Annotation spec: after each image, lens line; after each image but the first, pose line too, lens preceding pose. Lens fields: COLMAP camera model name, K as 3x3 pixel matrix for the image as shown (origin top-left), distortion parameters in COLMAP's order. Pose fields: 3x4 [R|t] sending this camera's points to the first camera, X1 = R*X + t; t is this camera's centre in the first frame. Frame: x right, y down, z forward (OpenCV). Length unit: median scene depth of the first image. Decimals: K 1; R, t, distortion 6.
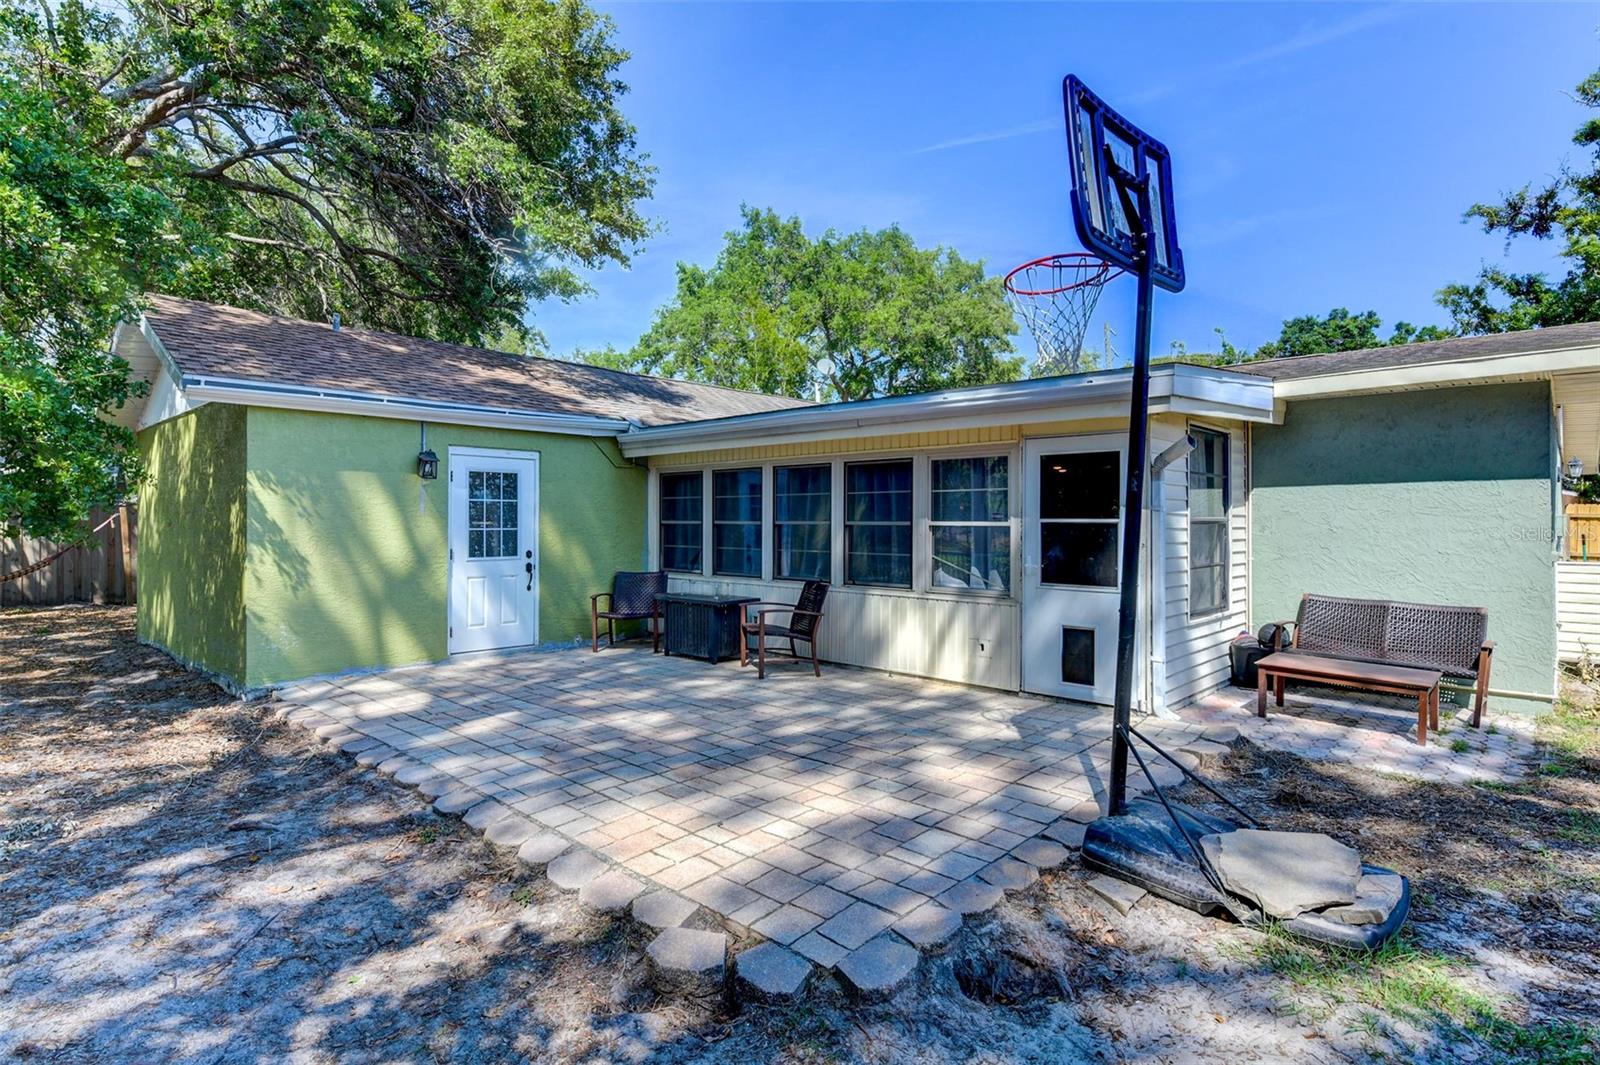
lens RADIAL K [[837.9, 0, 809.0], [0, 837.9, 505.7], [0, 0, 1]] dist [-0.005328, 0.002348]
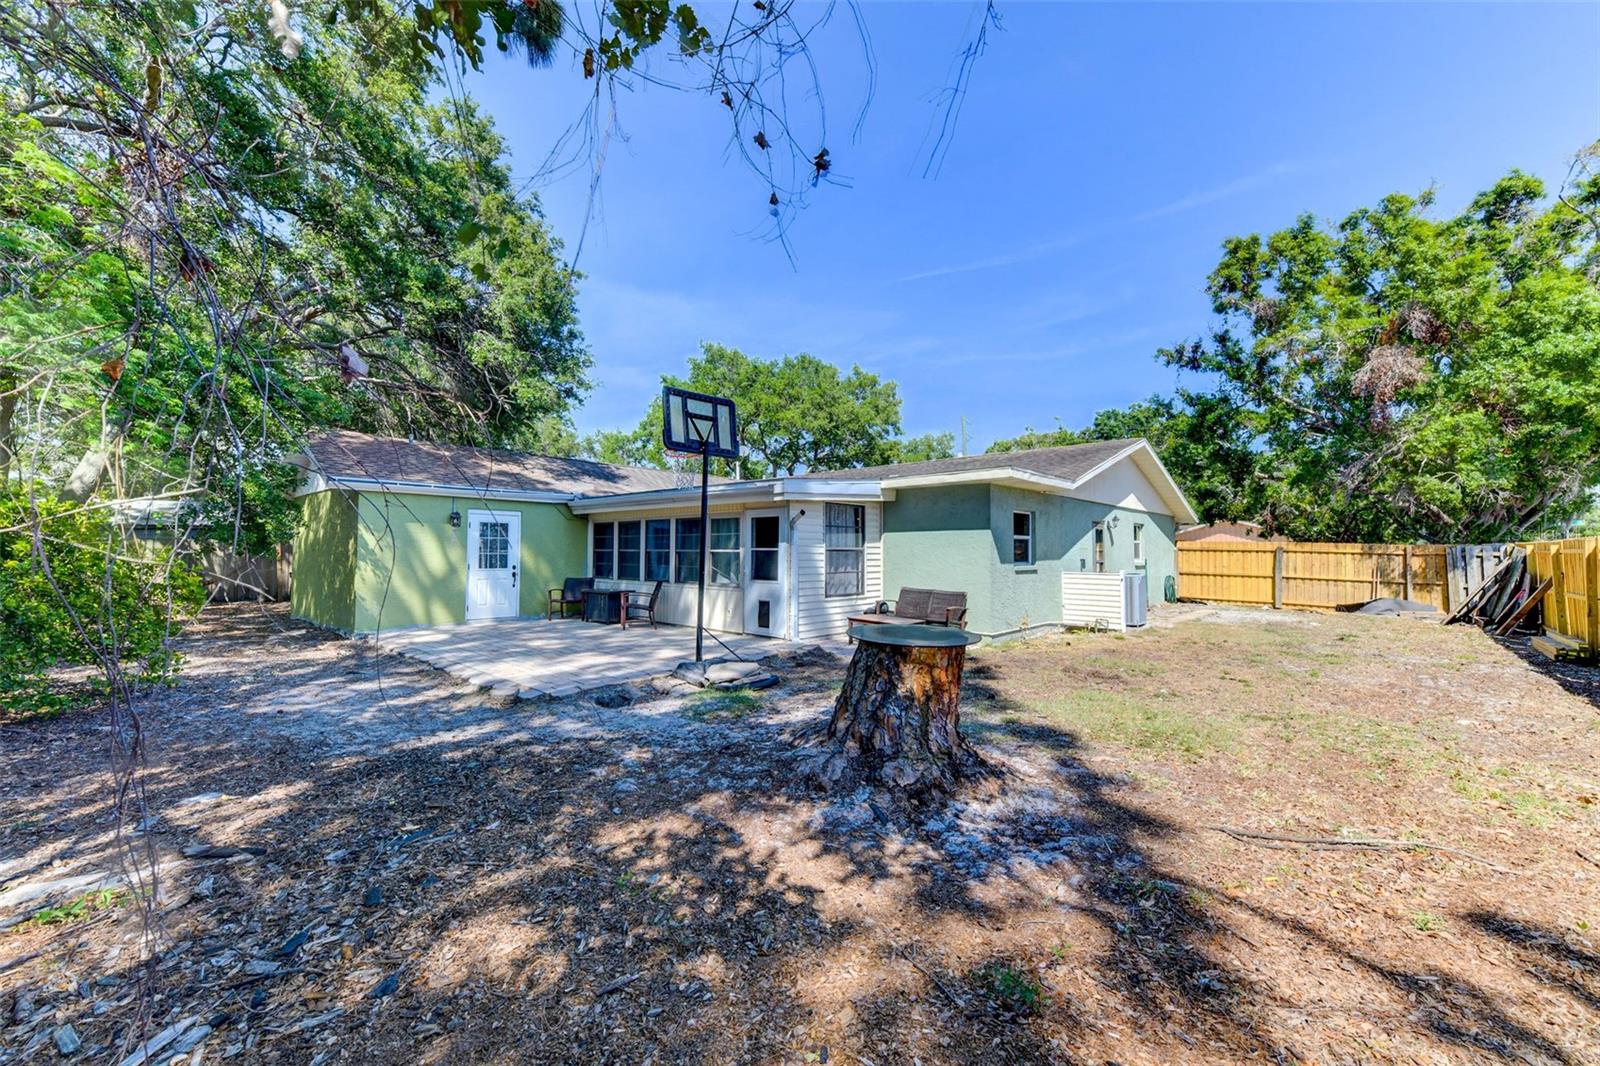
lens RADIAL K [[637.1, 0, 806.9], [0, 637.1, 518.0], [0, 0, 1]] dist [0.017055, -0.001241]
pose [[0.999841, 0.003697, 0.017453, 0.301977], [-0.003116, 0.999444, -0.033190, -0.005631], [-0.017566, 0.033130, 0.999297, -0.447782]]
